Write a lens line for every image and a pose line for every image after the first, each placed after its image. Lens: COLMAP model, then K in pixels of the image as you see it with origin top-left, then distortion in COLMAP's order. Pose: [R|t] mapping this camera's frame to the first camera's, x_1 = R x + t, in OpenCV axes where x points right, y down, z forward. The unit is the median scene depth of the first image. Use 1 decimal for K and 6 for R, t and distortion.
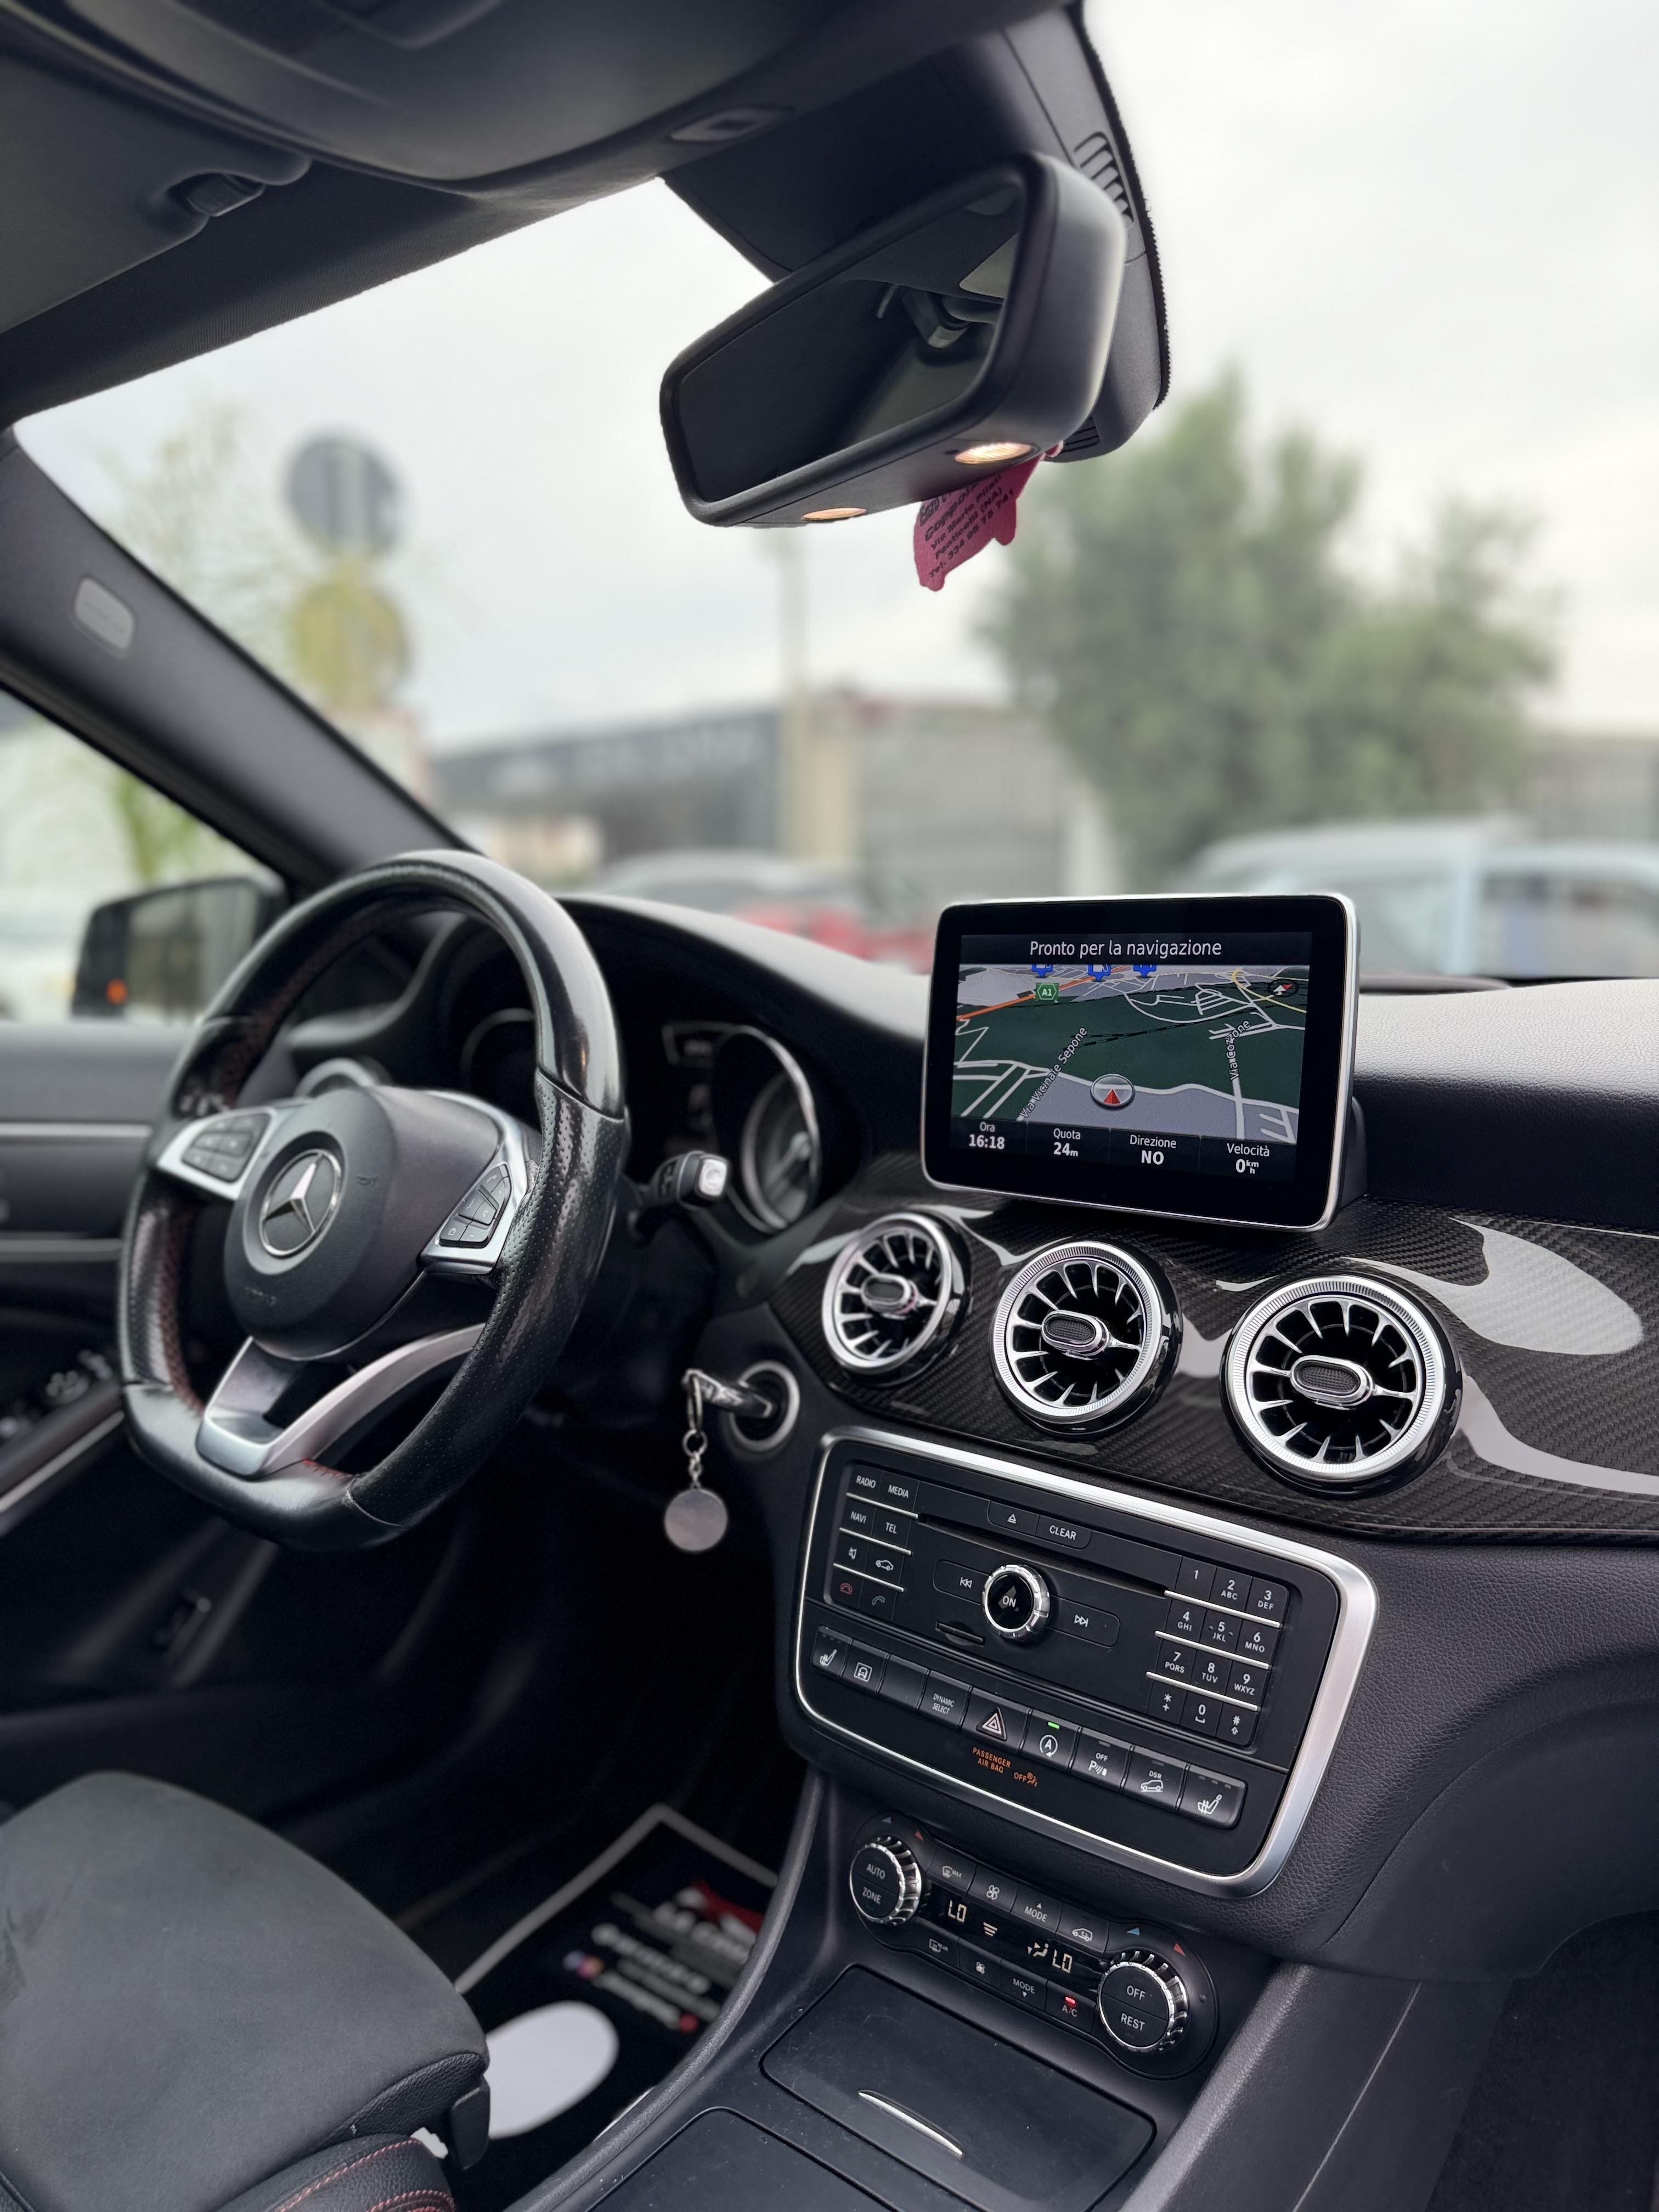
lens RADIAL K [[1596.7, 0, 787.2], [0, 1596.7, 1115.7], [0, 0, 1]] dist [0.013801, -0.014801]
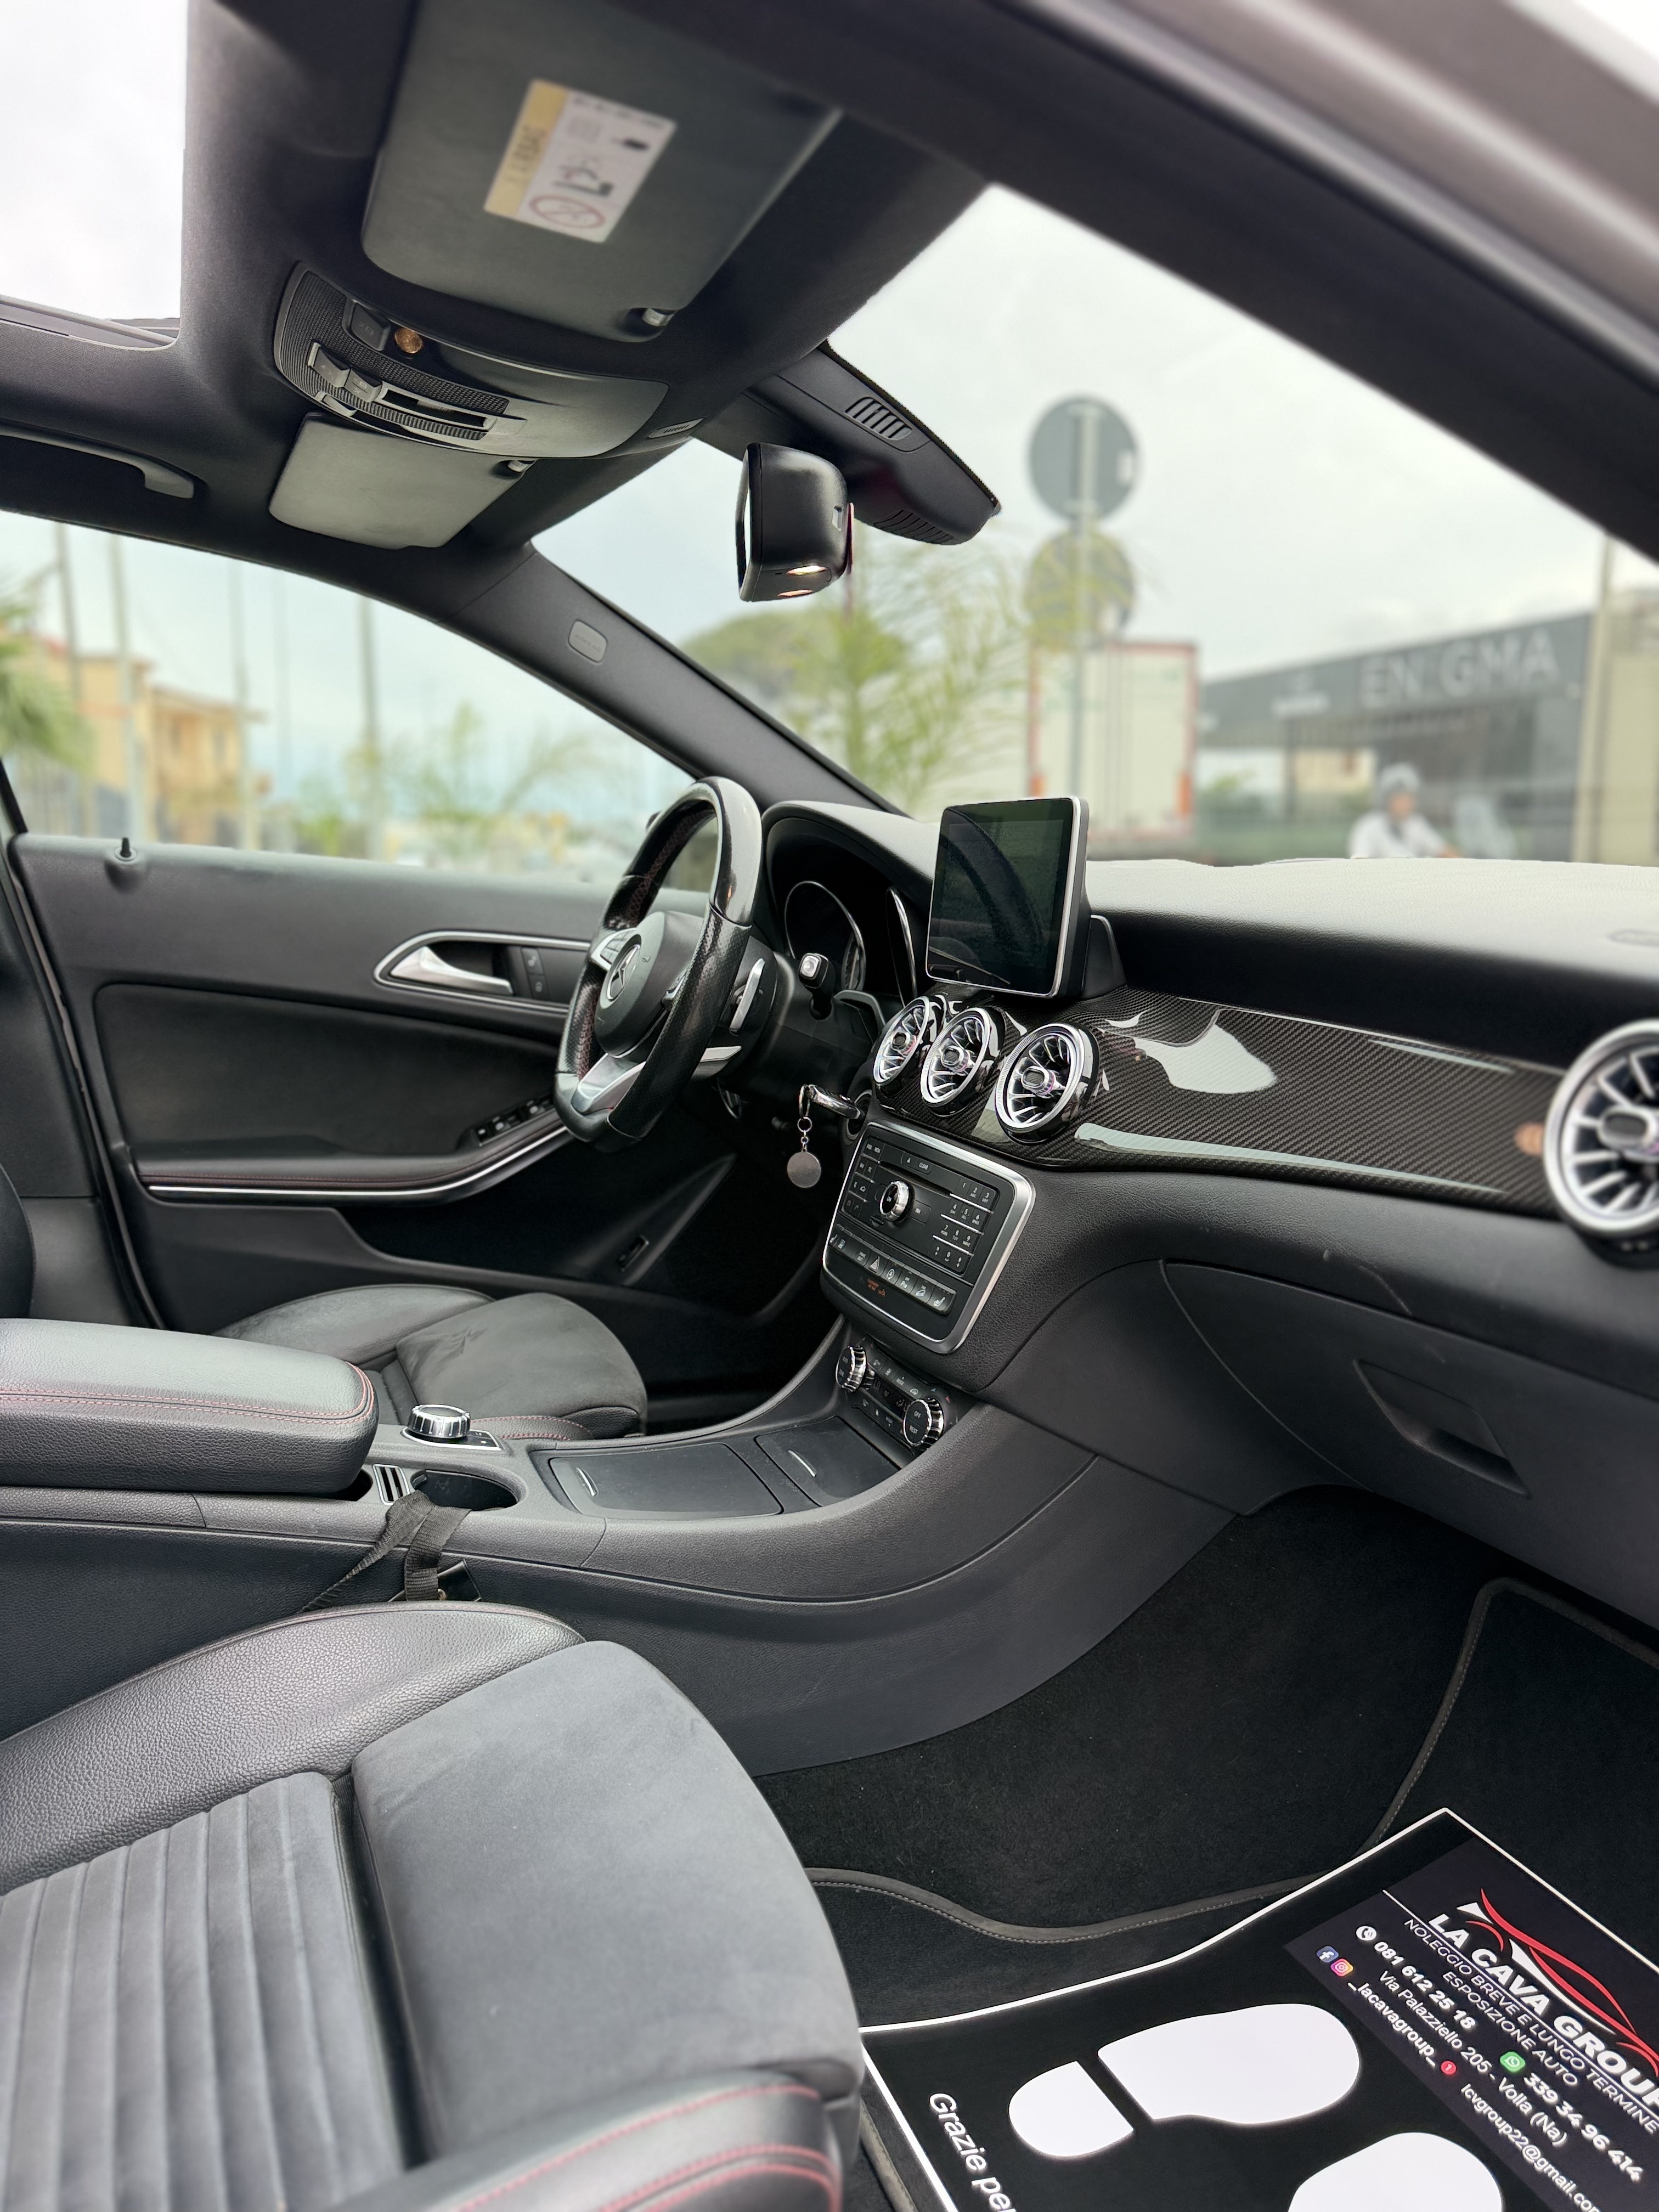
lens RADIAL K [[1782.4, 0, 824.4], [0, 1782.4, 1095.4], [0, 0, 1]] dist [0.055920, -0.000486]
pose [[0.863827, 0.066421, -0.499391, 1.008916], [-0.061482, 0.997760, 0.026356, 0.135663], [0.500023, 0.007937, 0.865976, -0.714446]]
